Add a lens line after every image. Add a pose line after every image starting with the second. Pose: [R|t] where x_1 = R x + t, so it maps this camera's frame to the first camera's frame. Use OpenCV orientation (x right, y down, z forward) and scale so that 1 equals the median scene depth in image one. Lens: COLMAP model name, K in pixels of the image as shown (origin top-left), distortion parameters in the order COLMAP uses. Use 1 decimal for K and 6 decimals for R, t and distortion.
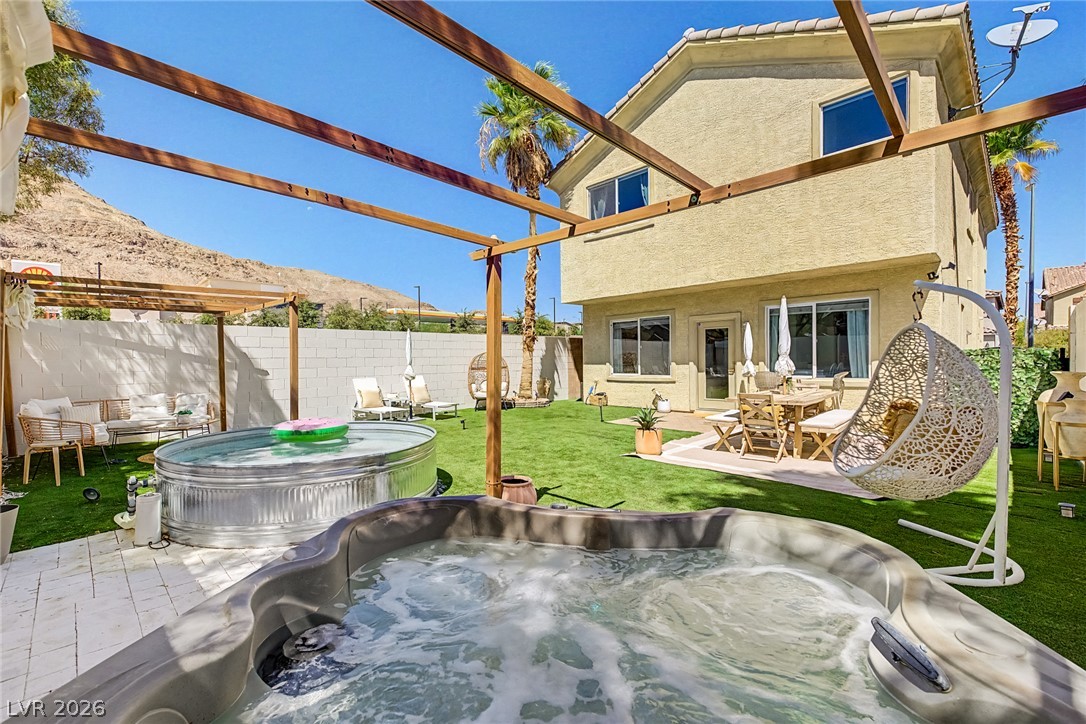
lens RADIAL K [[456.4, 0, 538.1], [0, 456.4, 364.4], [0, 0, 1]] dist [0.000759, -0.000591]
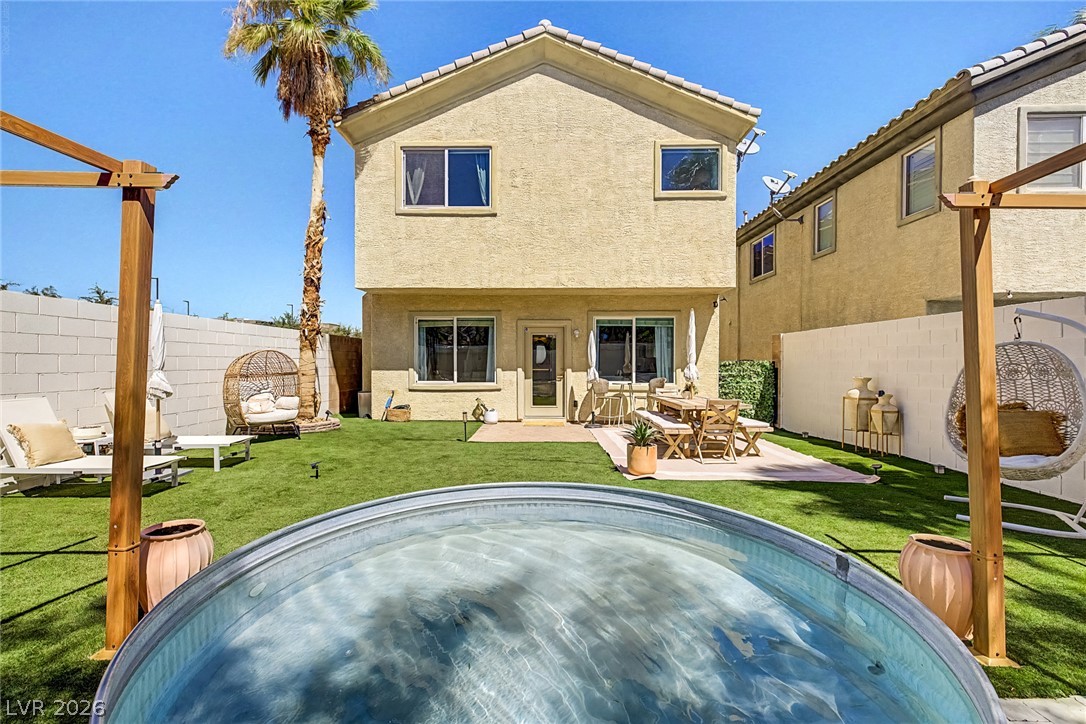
lens RADIAL K [[456.4, 0, 540.2], [0, 456.4, 363.5], [0, 0, 1]] dist [0.000759, -0.000591]
pose [[0.714950, 0.015398, 0.699006, -0.296716], [-0.005487, 0.999850, -0.016414, 0.000338], [-0.699154, 0.007900, 0.714928, 0.293277]]
